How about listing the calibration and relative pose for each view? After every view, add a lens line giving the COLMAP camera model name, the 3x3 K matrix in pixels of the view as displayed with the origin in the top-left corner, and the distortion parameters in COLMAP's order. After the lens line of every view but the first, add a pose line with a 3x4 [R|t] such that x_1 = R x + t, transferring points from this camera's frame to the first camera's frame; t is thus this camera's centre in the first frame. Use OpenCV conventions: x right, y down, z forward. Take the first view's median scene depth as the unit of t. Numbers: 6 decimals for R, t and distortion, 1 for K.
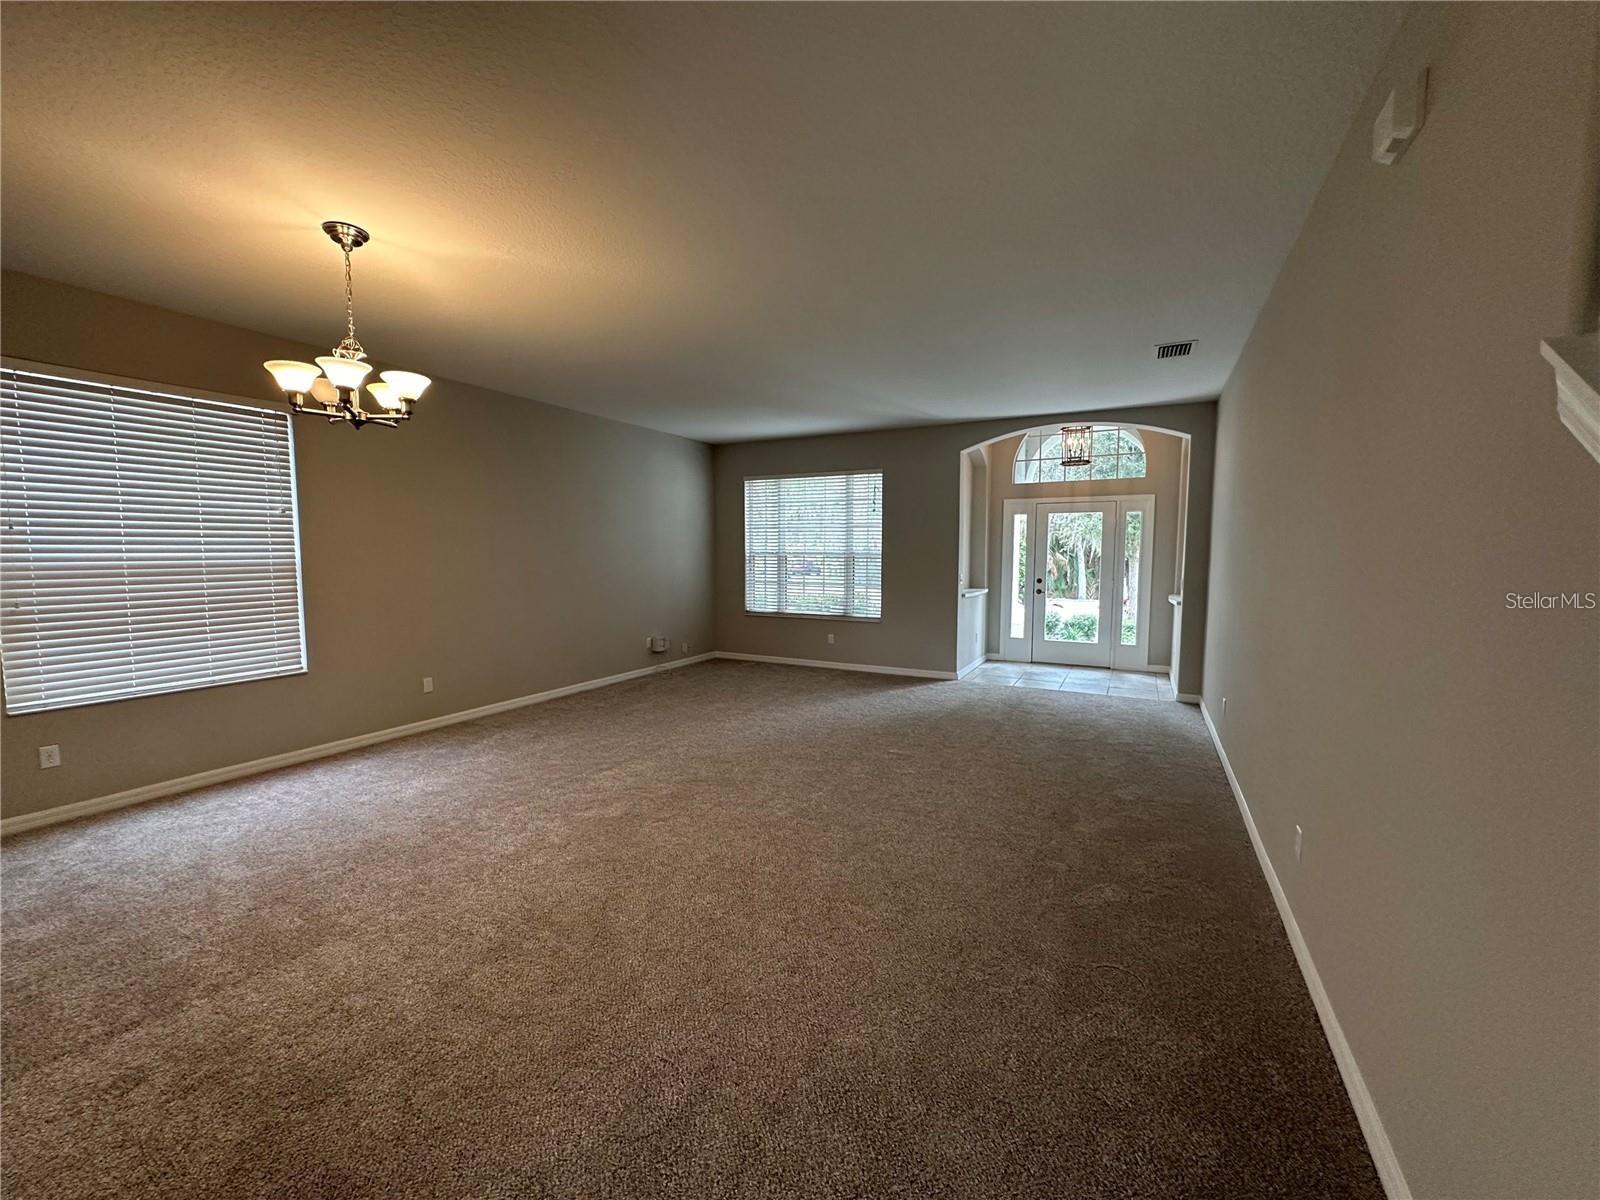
lens RADIAL K [[639.9, 0, 795.8], [0, 639.9, 595.5], [0, 0, 1]] dist [-0.011524, -0.000251]
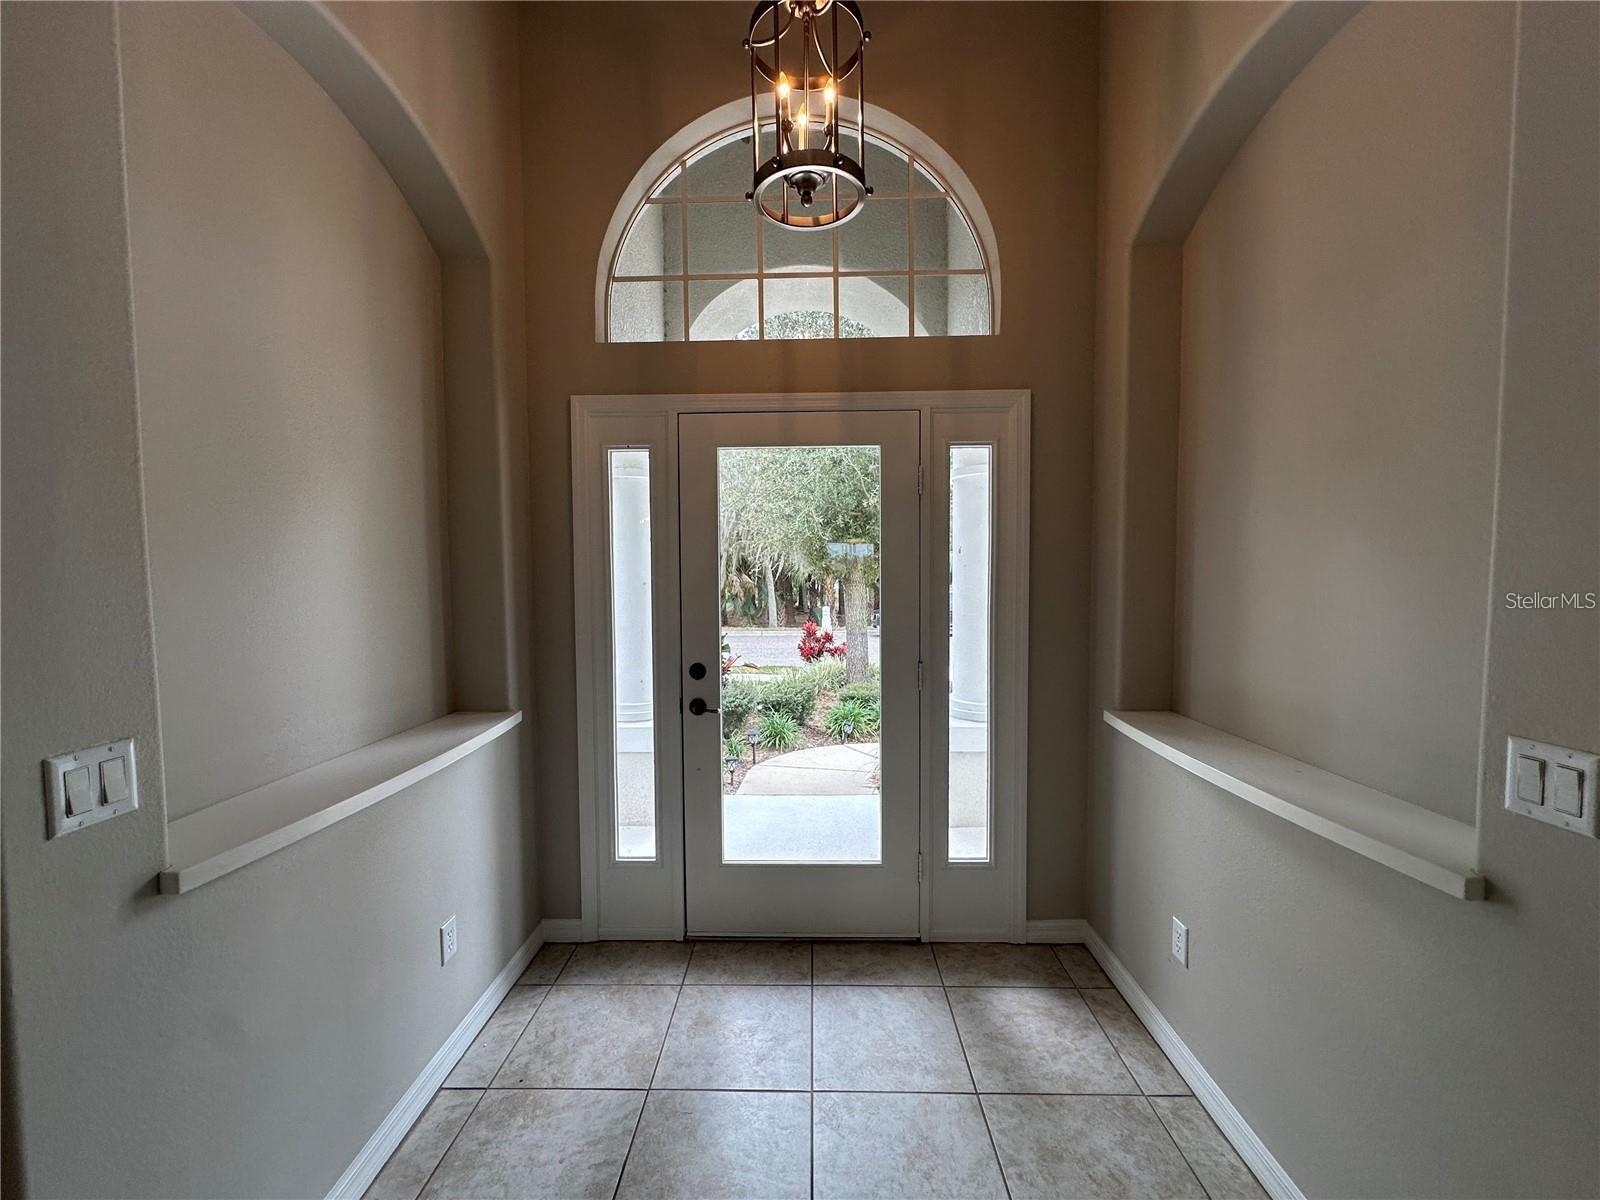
lens RADIAL K [[639.9, 0, 797.7], [0, 639.9, 601.2], [0, 0, 1]] dist [-0.011524, -0.000251]
pose [[0.890432, -0.031941, 0.453994, 0.281934], [0.044019, 0.998902, -0.016058, -0.048332], [-0.452983, 0.034283, 0.890860, 0.695472]]
